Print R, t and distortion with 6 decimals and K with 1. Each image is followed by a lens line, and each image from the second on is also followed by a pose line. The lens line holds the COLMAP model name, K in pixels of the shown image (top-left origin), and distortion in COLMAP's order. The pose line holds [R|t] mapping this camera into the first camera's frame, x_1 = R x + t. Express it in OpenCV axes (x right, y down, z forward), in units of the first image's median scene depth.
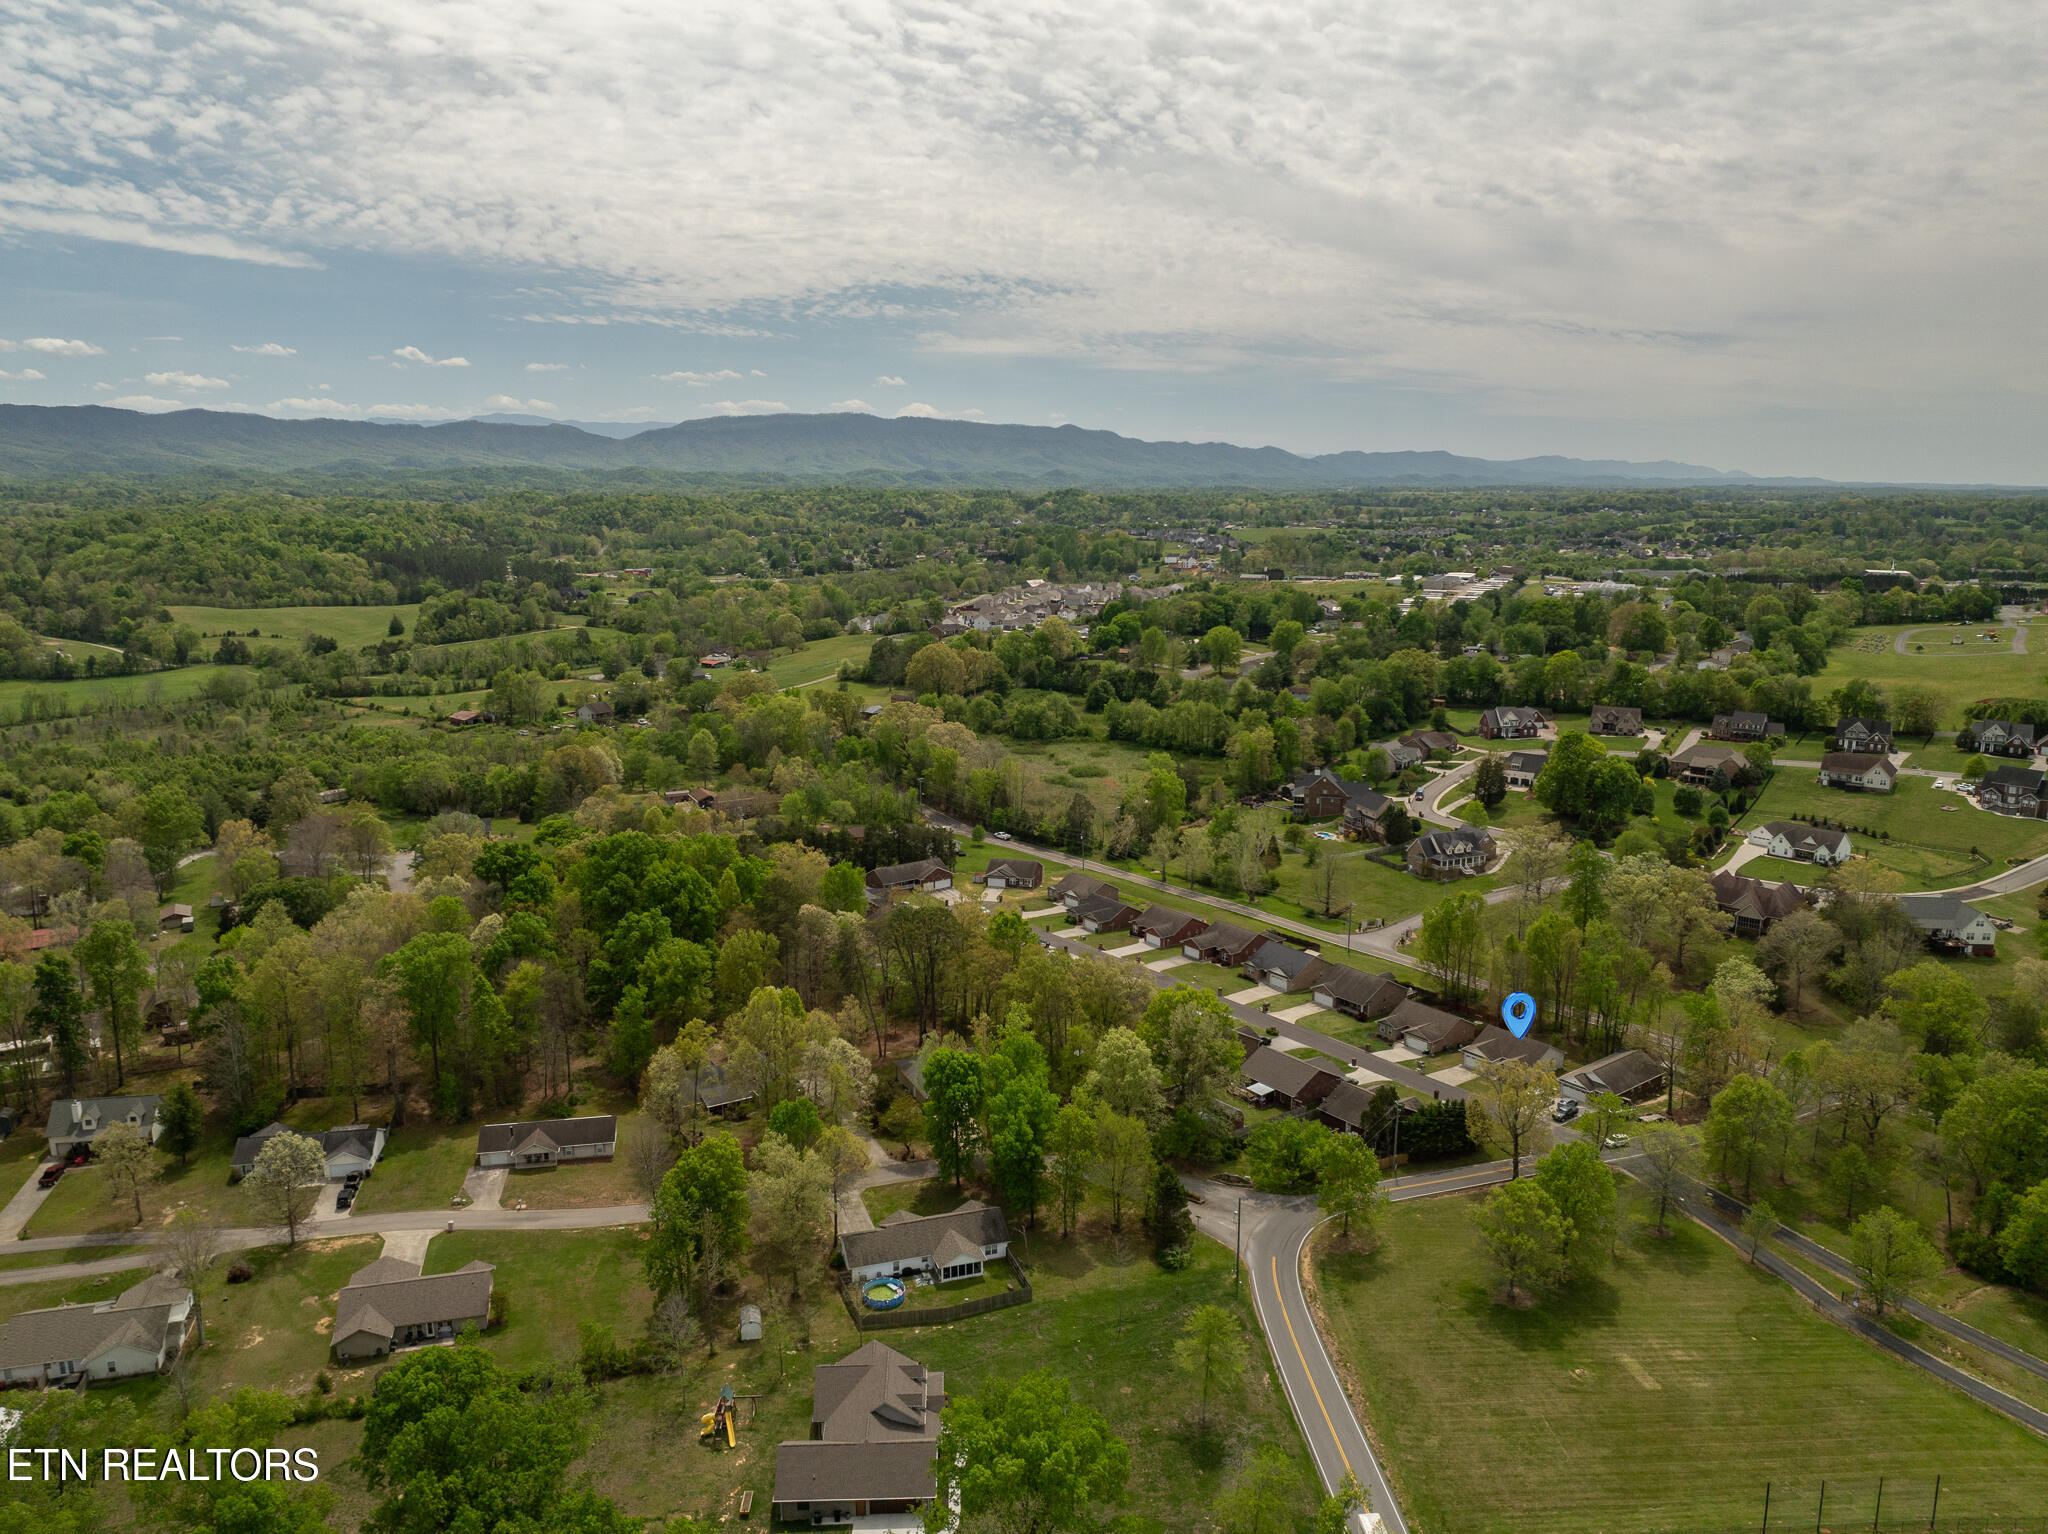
lens RADIAL K [[1435.9, 0, 1024.0], [0, 1435.9, 767.0], [0, 0, 1]] dist [-0.032820, -0.008004]
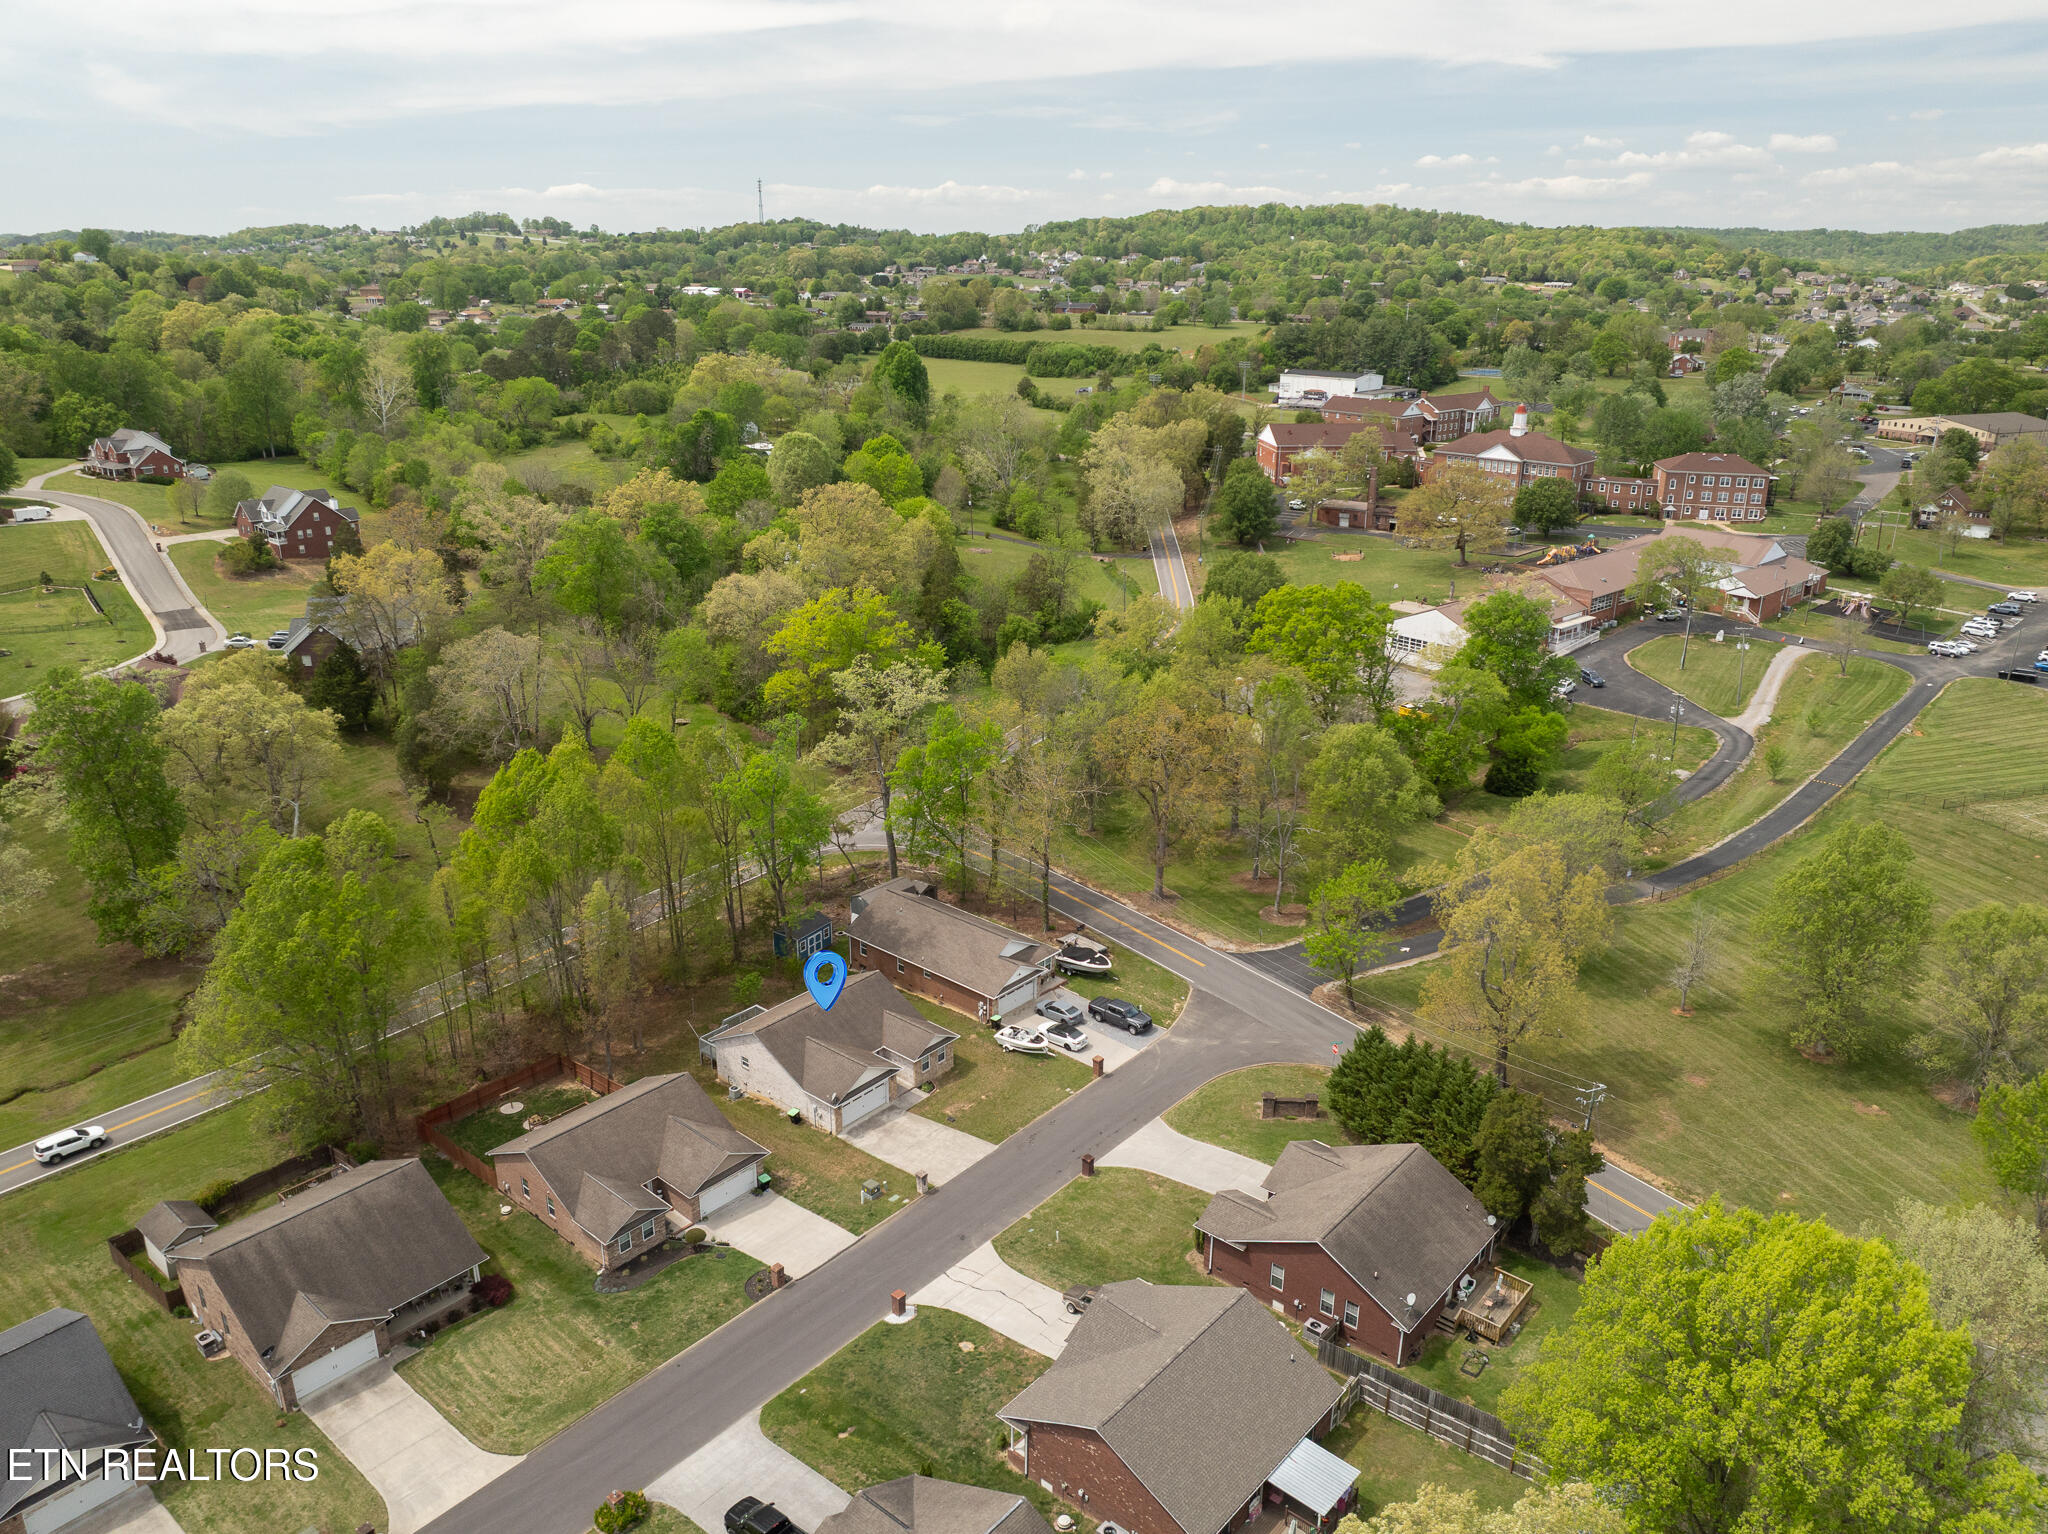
lens RADIAL K [[1435.9, 0, 1024.0], [0, 1435.9, 767.0], [0, 0, 1]] dist [-0.032820, -0.008004]
pose [[-0.183634, -0.337932, 0.923082, -0.023032], [0.208954, 0.904171, 0.372577, -0.013935], [-0.960530, 0.261299, -0.095424, 0.619795]]
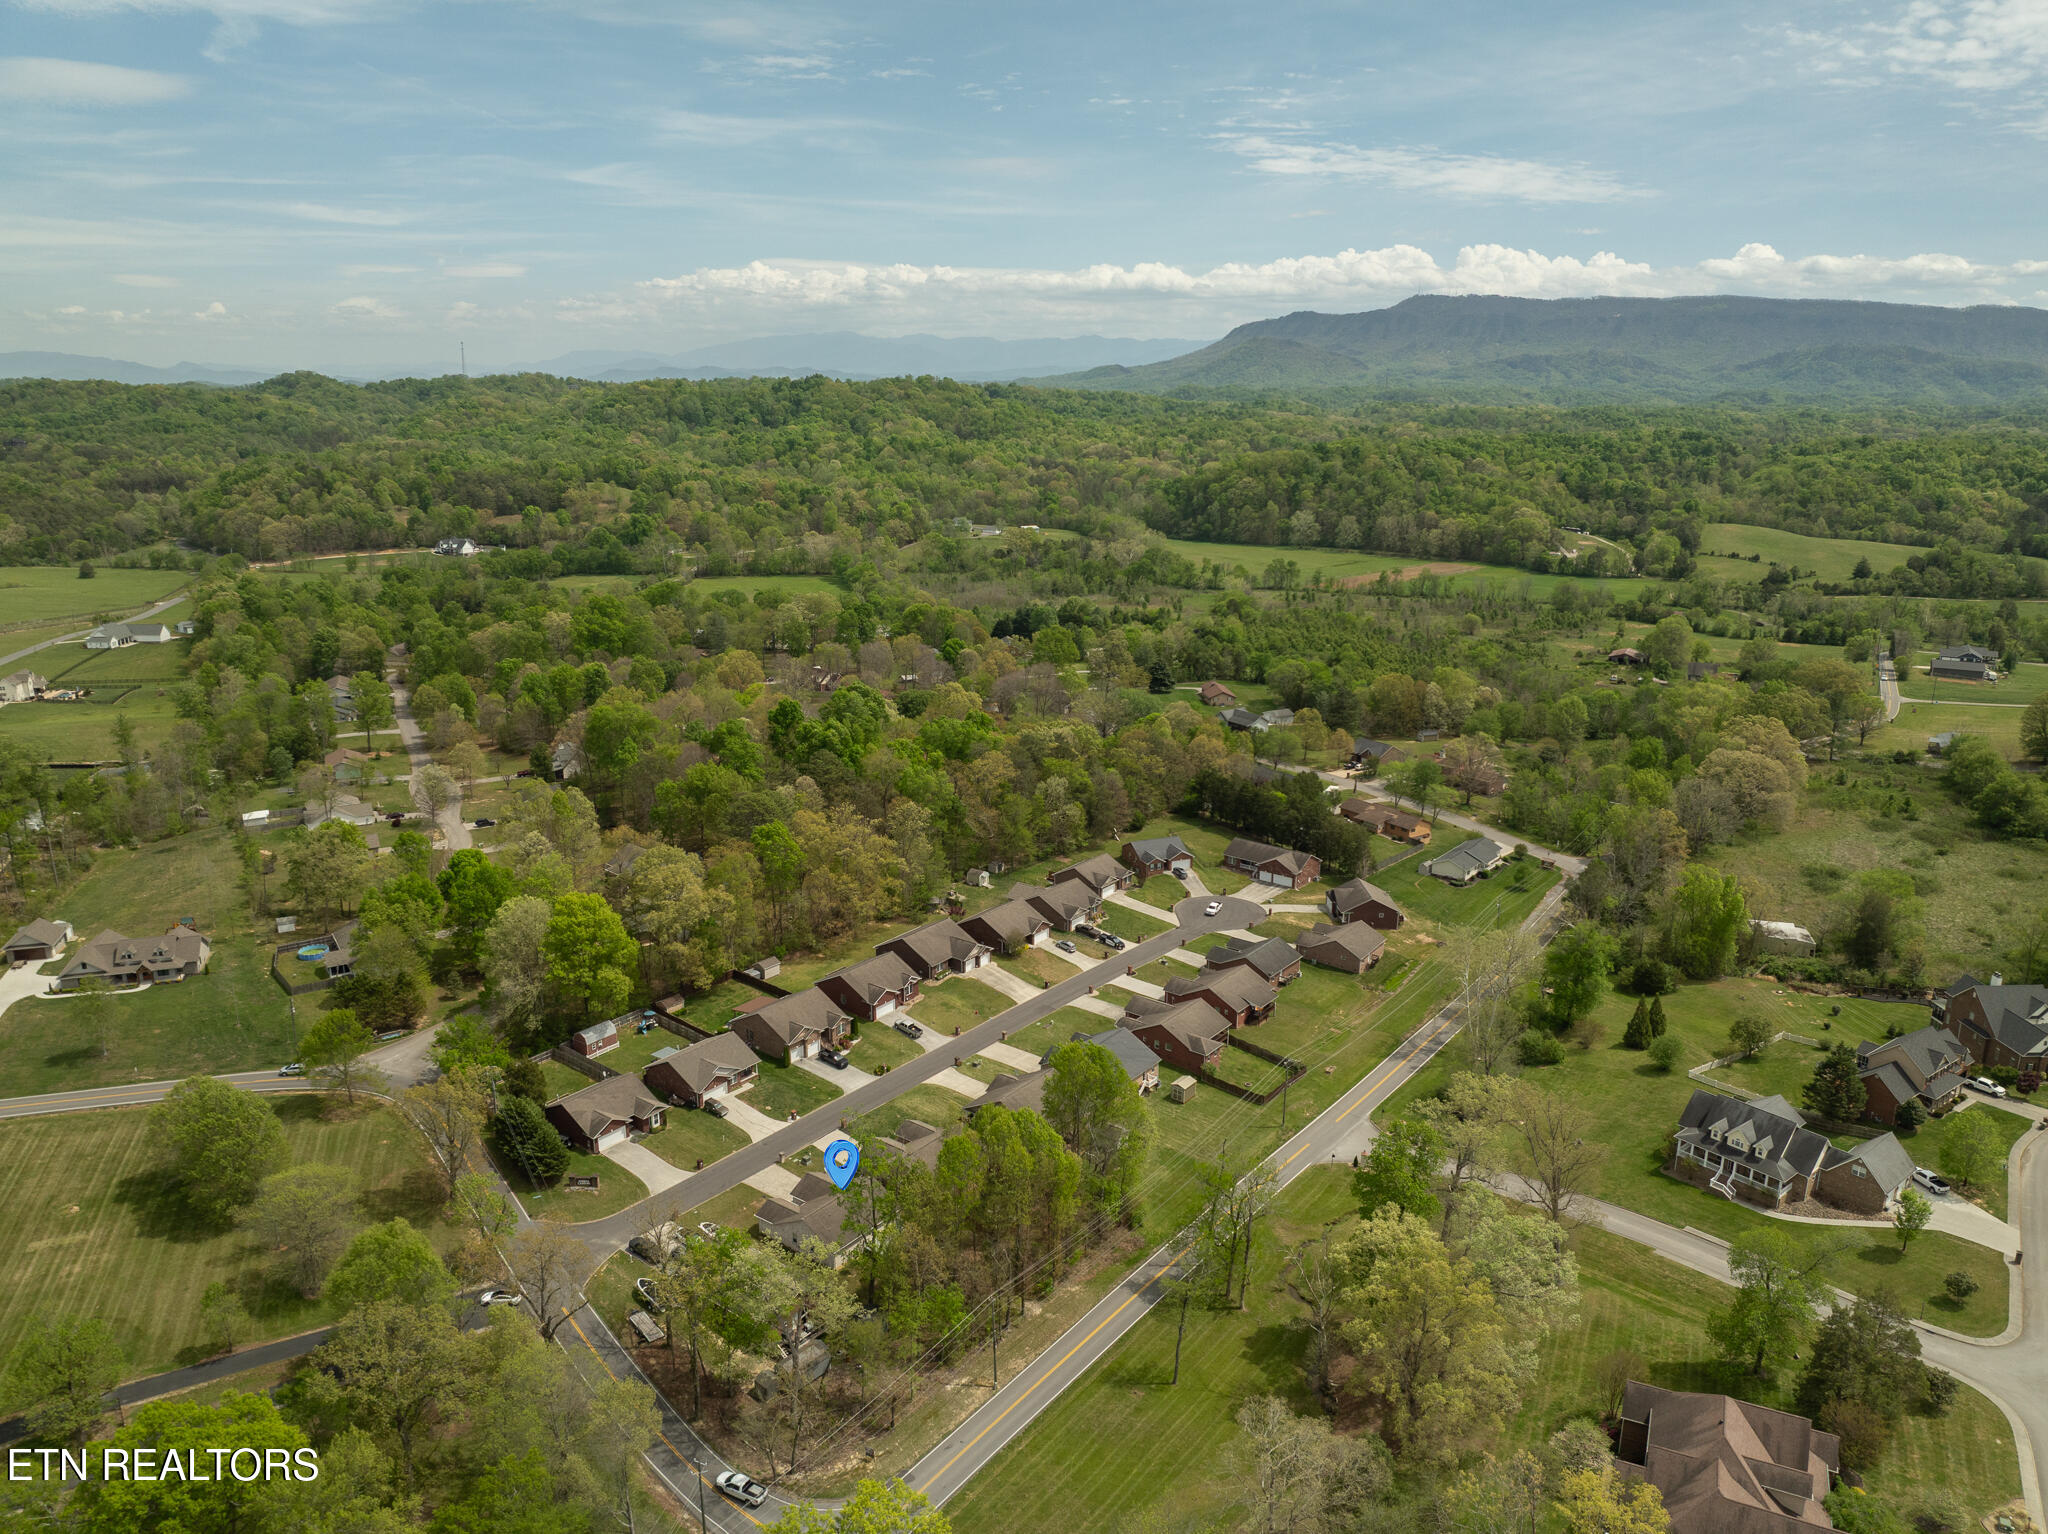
lens RADIAL K [[1435.9, 0, 1024.0], [0, 1435.9, 767.0], [0, 0, 1]] dist [-0.032820, -0.008004]
pose [[0.238607, 0.251092, -0.938094, 0.637281], [-0.189093, 0.959518, 0.208731, -0.121442], [0.952529, 0.127583, 0.276427, 0.555231]]
